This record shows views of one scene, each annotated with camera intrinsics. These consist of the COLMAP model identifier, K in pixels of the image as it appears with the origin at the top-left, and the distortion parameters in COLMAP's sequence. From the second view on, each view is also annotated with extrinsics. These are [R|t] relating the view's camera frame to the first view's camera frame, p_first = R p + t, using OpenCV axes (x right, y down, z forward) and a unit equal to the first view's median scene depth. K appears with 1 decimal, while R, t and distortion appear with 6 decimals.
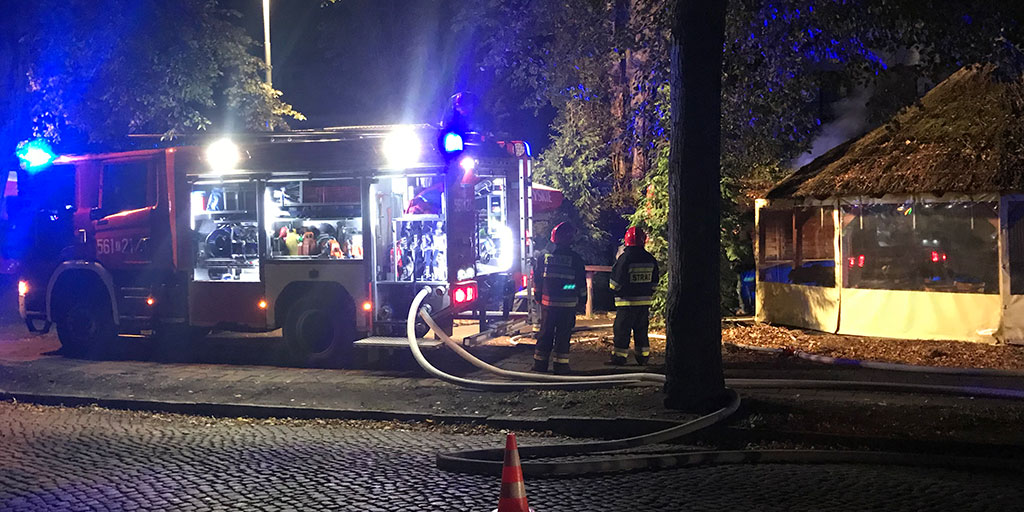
lens RADIAL K [[1035.6, 0, 490.6], [0, 1035.6, 209.1], [0, 0, 1]] dist [0.034903, 0.000000]
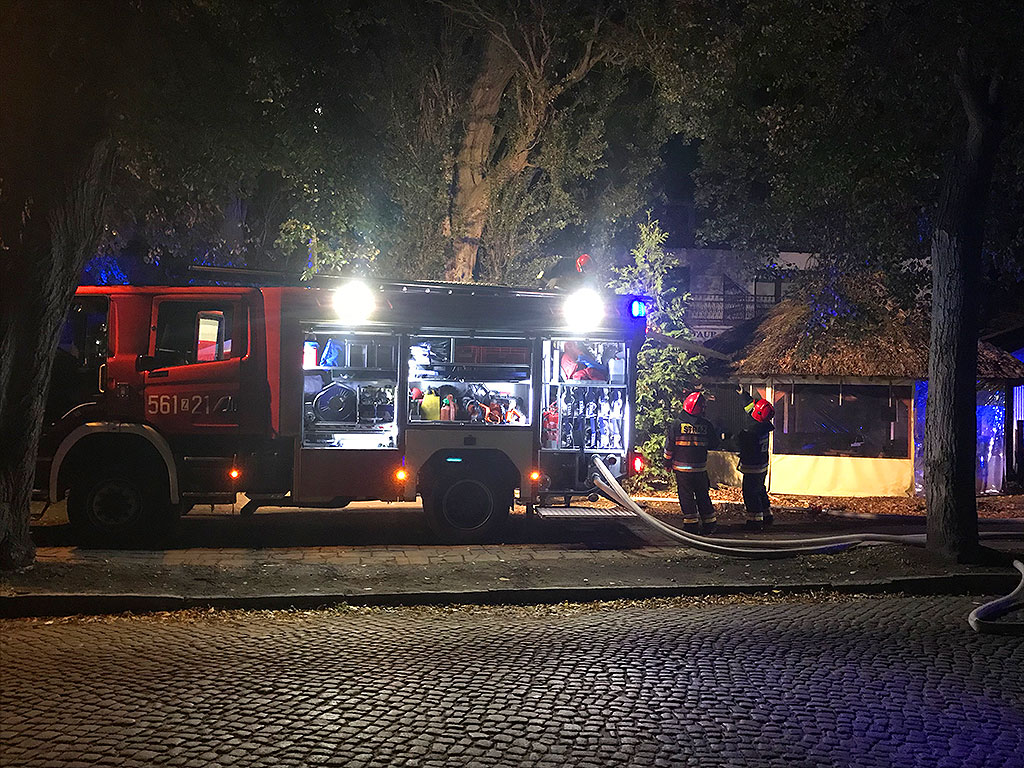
lens RADIAL K [[973.7, 0, 515.6], [0, 973.7, 375.9], [0, 0, 1]] dist [0.027414, 0.000000]
pose [[0.854512, 0.038348, 0.518015, -0.560784], [-0.036734, 0.999236, -0.013376, 0.014940], [-0.518132, -0.007599, 0.855267, 0.242906]]
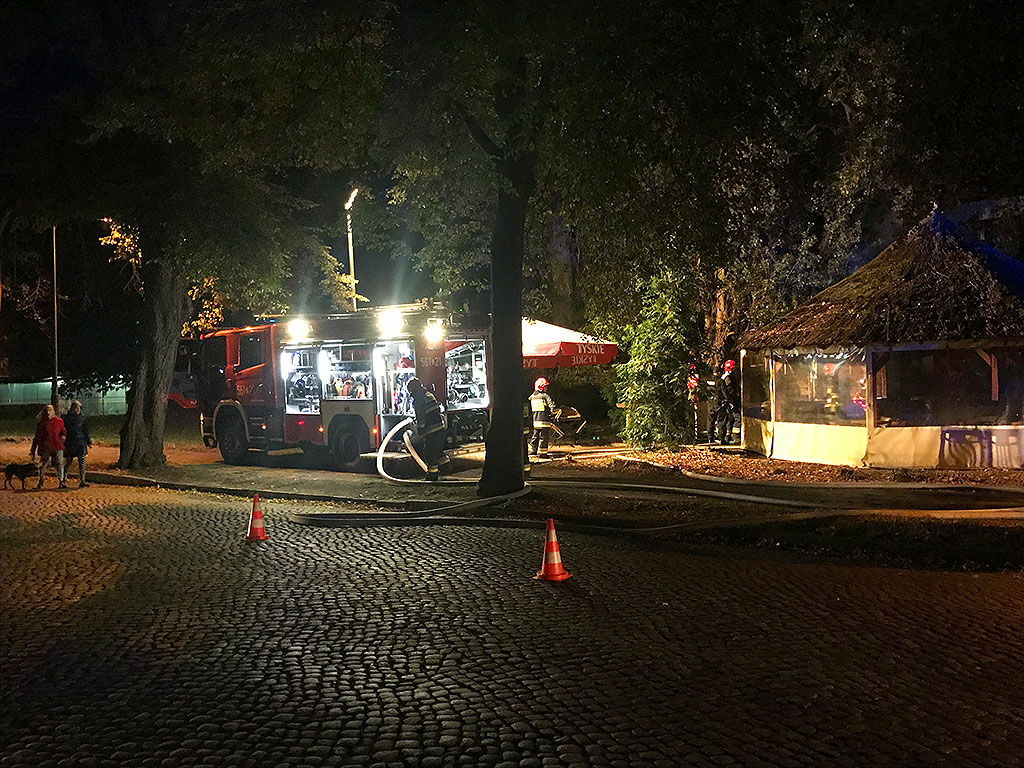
lens RADIAL K [[973.7, 0, 511.6], [0, 973.7, 382.2], [0, 0, 1]] dist [0.027414, 0.000000]
pose [[0.954226, -0.005263, -0.299040, 0.450983], [0.014930, 0.999437, 0.030050, -0.013441], [0.298713, -0.033139, 0.953767, -0.240691]]
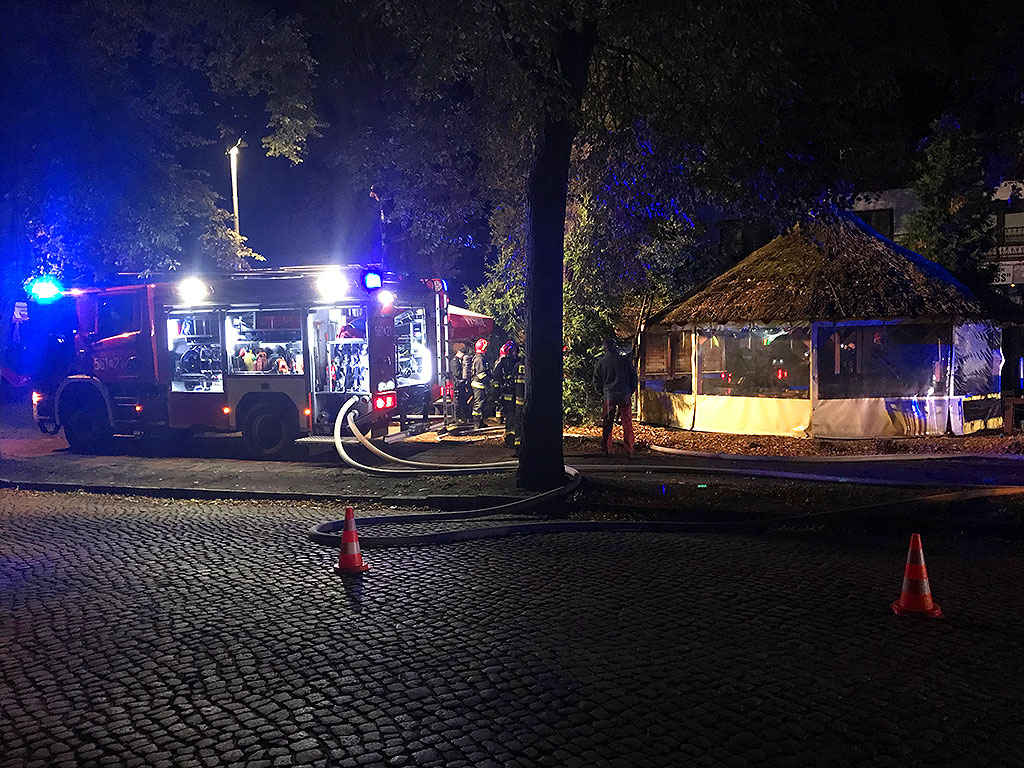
lens RADIAL K [[853.0, 0, 516.7], [0, 853.0, 385.5], [0, 0, 1]] dist [0.019323, 0.013700]
pose [[0.999134, -0.003579, 0.041445, 0.086243], [0.000927, 0.997959, 0.063853, -0.003485], [-0.041589, -0.063759, 0.997098, -0.038744]]
